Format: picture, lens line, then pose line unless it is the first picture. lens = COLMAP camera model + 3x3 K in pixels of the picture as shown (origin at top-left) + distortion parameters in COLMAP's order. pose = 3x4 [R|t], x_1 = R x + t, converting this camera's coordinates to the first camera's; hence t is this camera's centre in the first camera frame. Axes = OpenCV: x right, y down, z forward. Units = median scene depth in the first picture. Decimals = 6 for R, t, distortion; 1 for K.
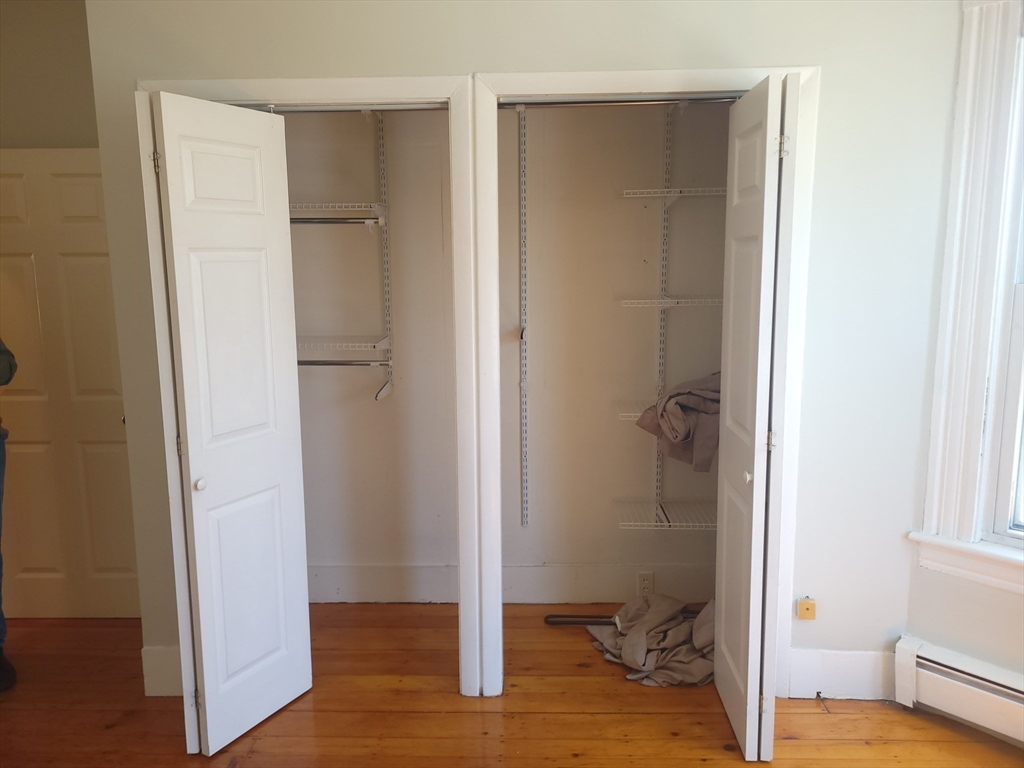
lens RADIAL K [[781.4, 0, 512.0], [0, 781.4, 380.6], [0, 0, 1]] dist [0.040981, -0.008073]
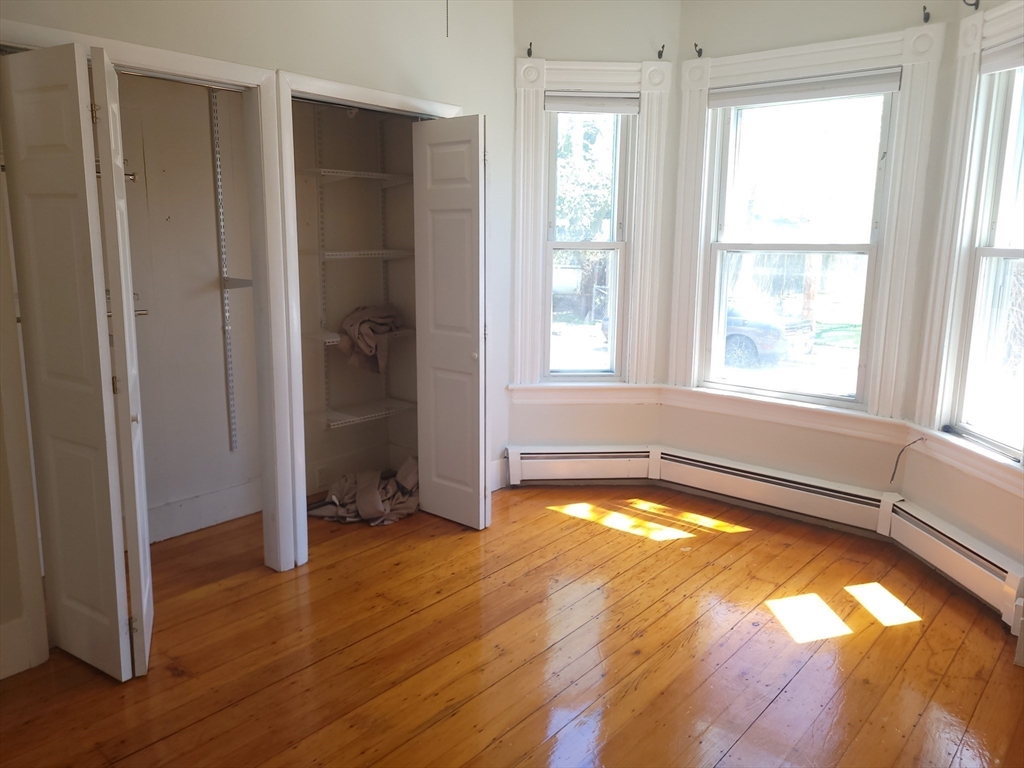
lens RADIAL K [[781.4, 0, 509.8], [0, 781.4, 382.3], [0, 0, 1]] dist [0.040981, -0.008073]
pose [[0.612614, -0.132118, 0.779262, -0.773154], [0.109601, 0.990605, 0.081788, 0.042061], [-0.782747, 0.035304, 0.621338, -0.063416]]
